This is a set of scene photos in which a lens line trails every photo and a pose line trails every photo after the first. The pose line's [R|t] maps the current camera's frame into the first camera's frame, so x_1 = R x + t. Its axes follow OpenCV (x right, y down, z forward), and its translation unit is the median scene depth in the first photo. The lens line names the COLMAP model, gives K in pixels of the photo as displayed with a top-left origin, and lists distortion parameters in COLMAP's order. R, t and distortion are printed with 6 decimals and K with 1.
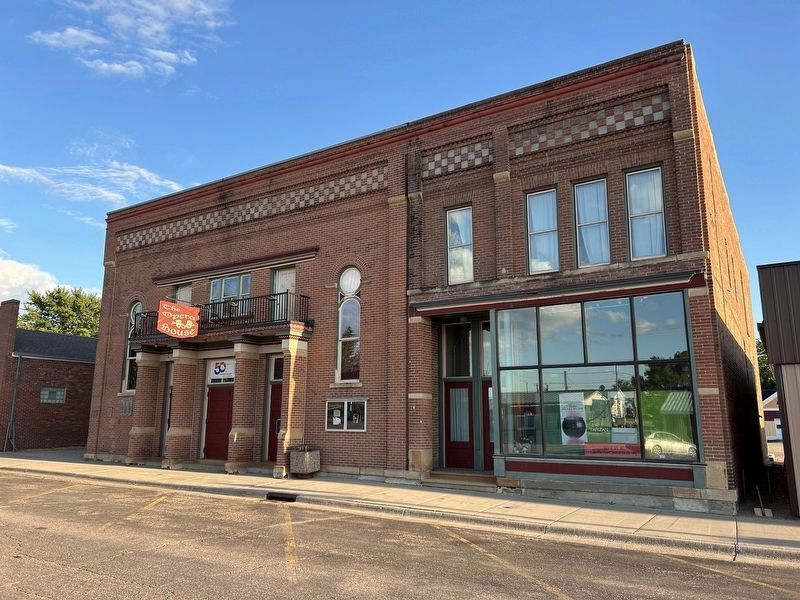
lens RADIAL K [[611.5, 0, 400.0], [0, 611.5, 300.0], [0, 0, 1]] dist [0.057080, -0.075118]
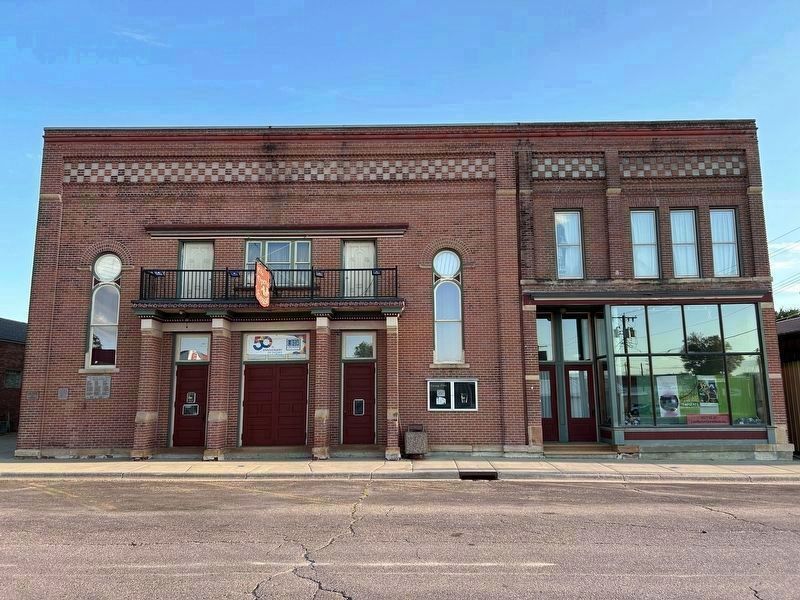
lens RADIAL K [[611.5, 0, 400.0], [0, 611.5, 300.0], [0, 0, 1]] dist [0.057080, -0.075118]
pose [[0.842409, 0.077046, 0.533301, -0.724040], [-0.091596, 0.995796, 0.000823, 0.037531], [-0.530996, -0.049541, 0.845925, 0.192212]]
